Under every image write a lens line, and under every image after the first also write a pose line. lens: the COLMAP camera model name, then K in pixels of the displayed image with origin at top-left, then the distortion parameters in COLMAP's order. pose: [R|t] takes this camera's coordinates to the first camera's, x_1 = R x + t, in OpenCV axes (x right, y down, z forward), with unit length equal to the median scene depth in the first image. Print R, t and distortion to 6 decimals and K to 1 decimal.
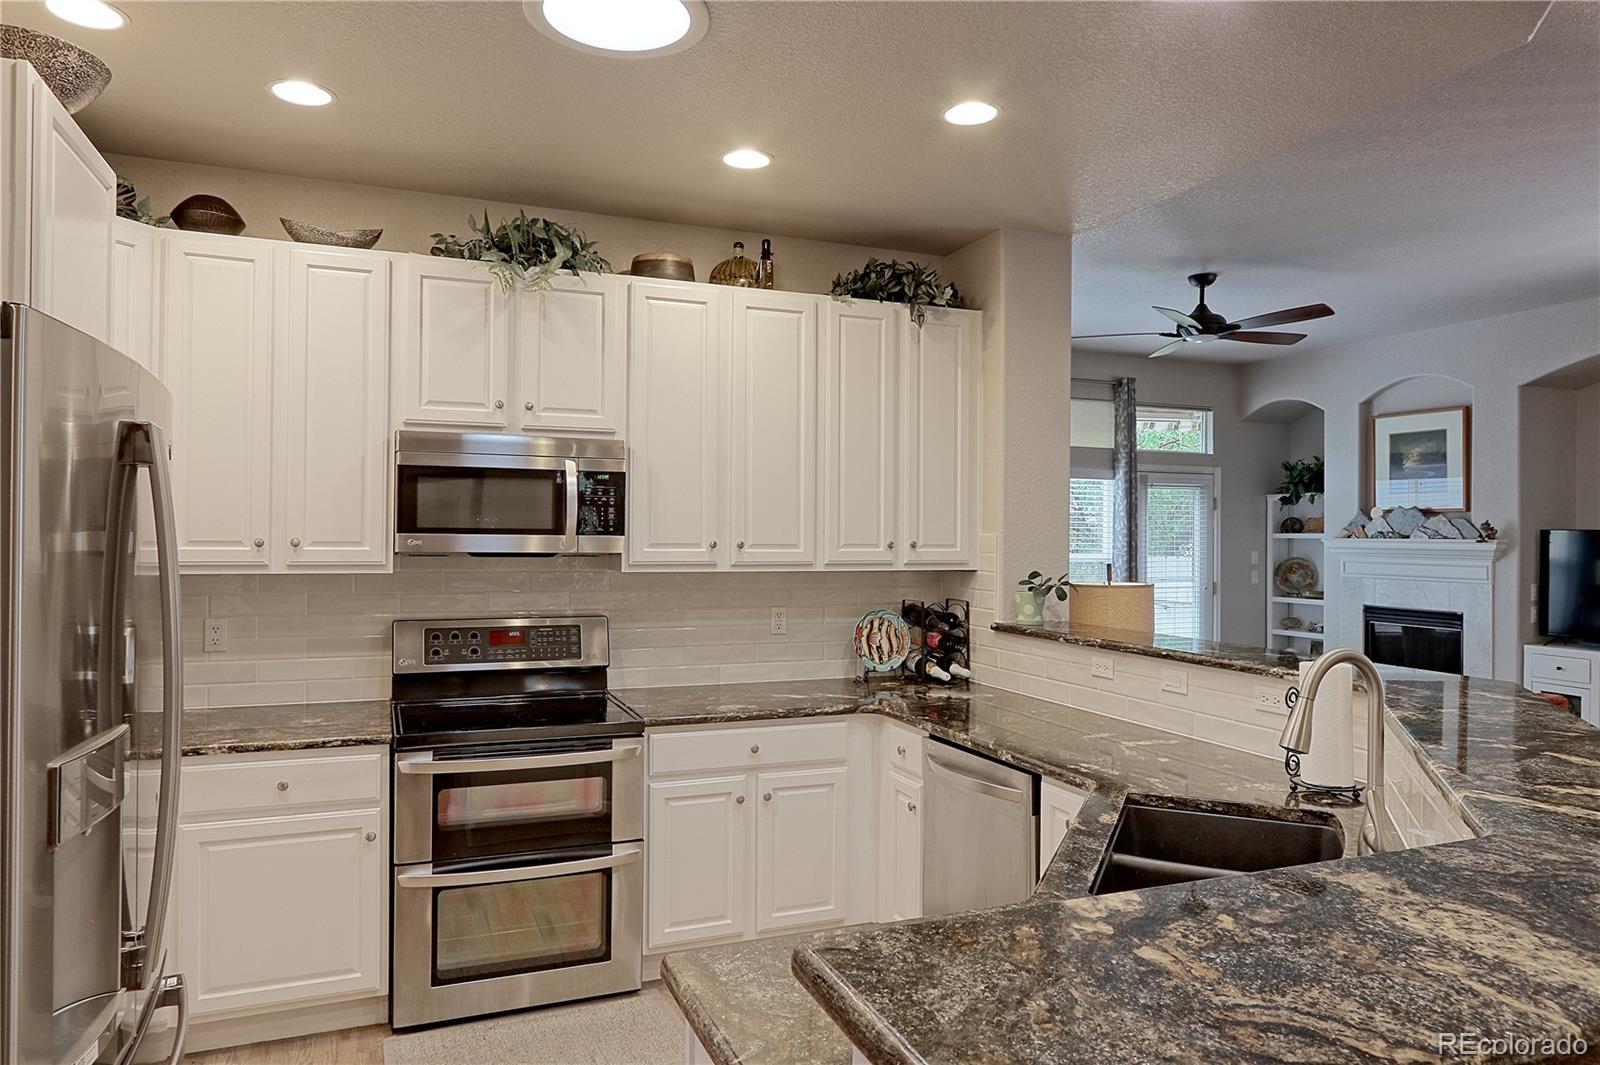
lens RADIAL K [[1016.5, 0, 797.1], [0, 1016.5, 527.3], [0, 0, 1]] dist [-0.009241, 0.001883]
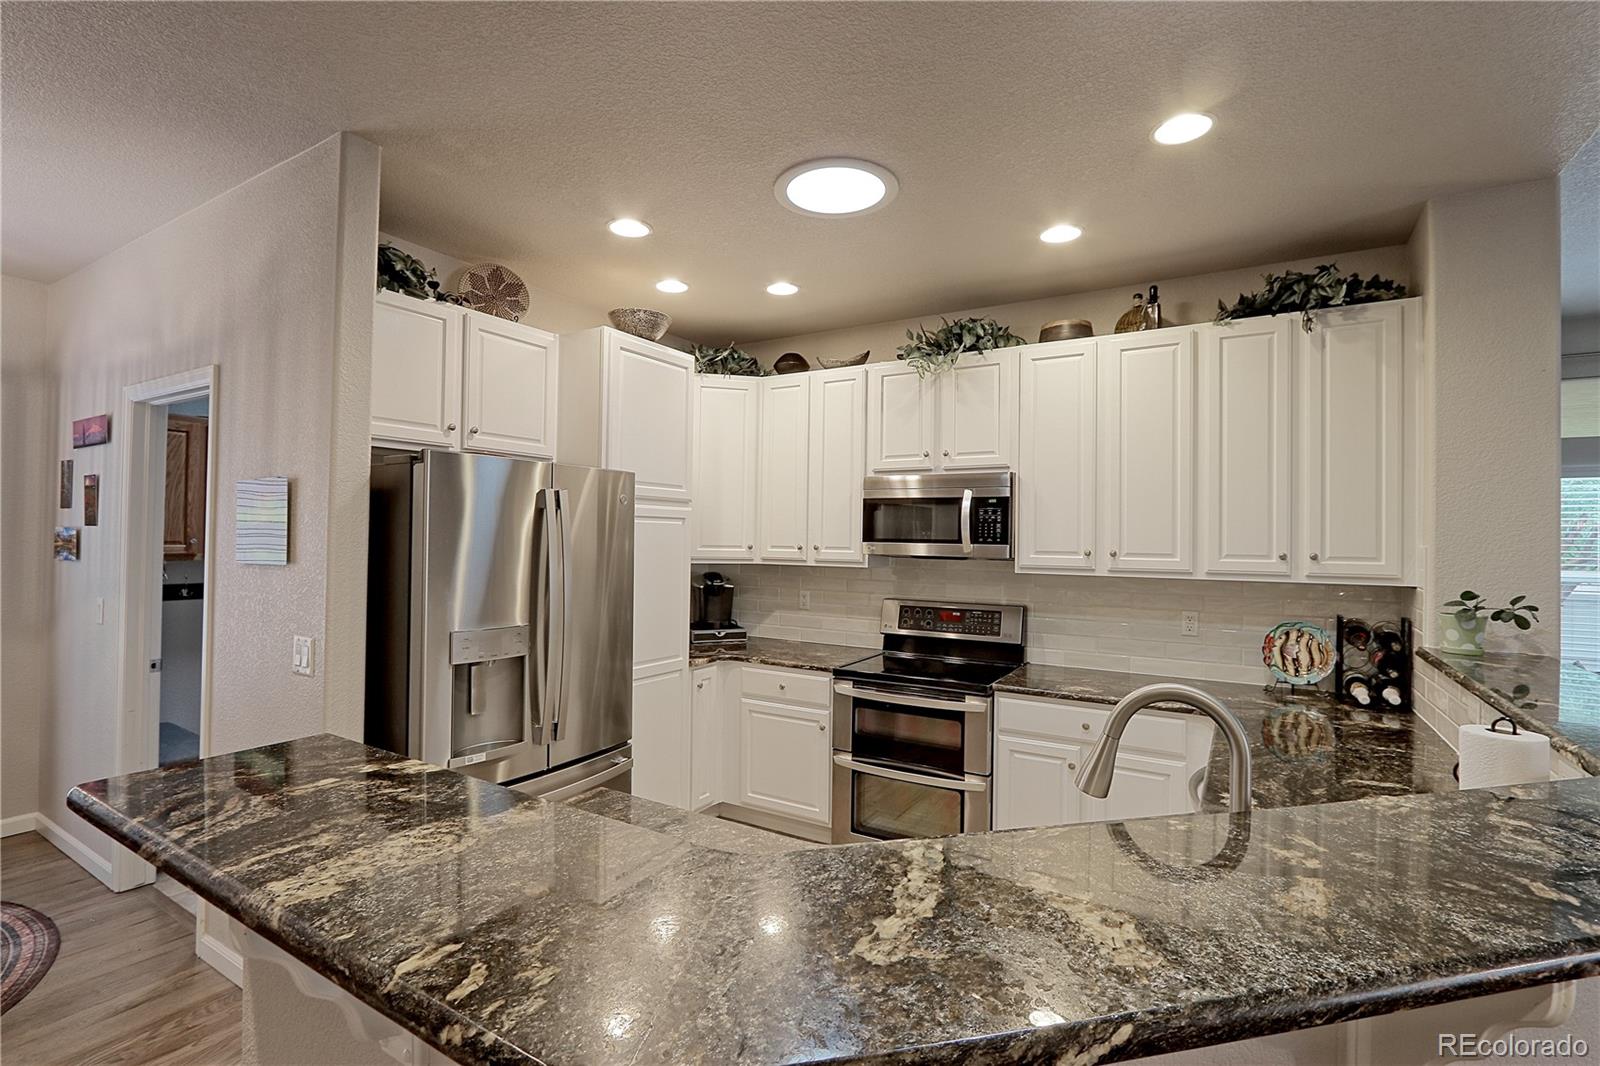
lens RADIAL K [[735.9, 0, 793.3], [0, 735.9, 533.1], [0, 0, 1]] dist [-0.021829, -0.000656]
pose [[0.601655, -0.007025, -0.798725, 0.422069], [-0.003452, 0.999929, -0.011395, 0.004706], [0.798748, 0.009613, 0.601588, 0.209970]]
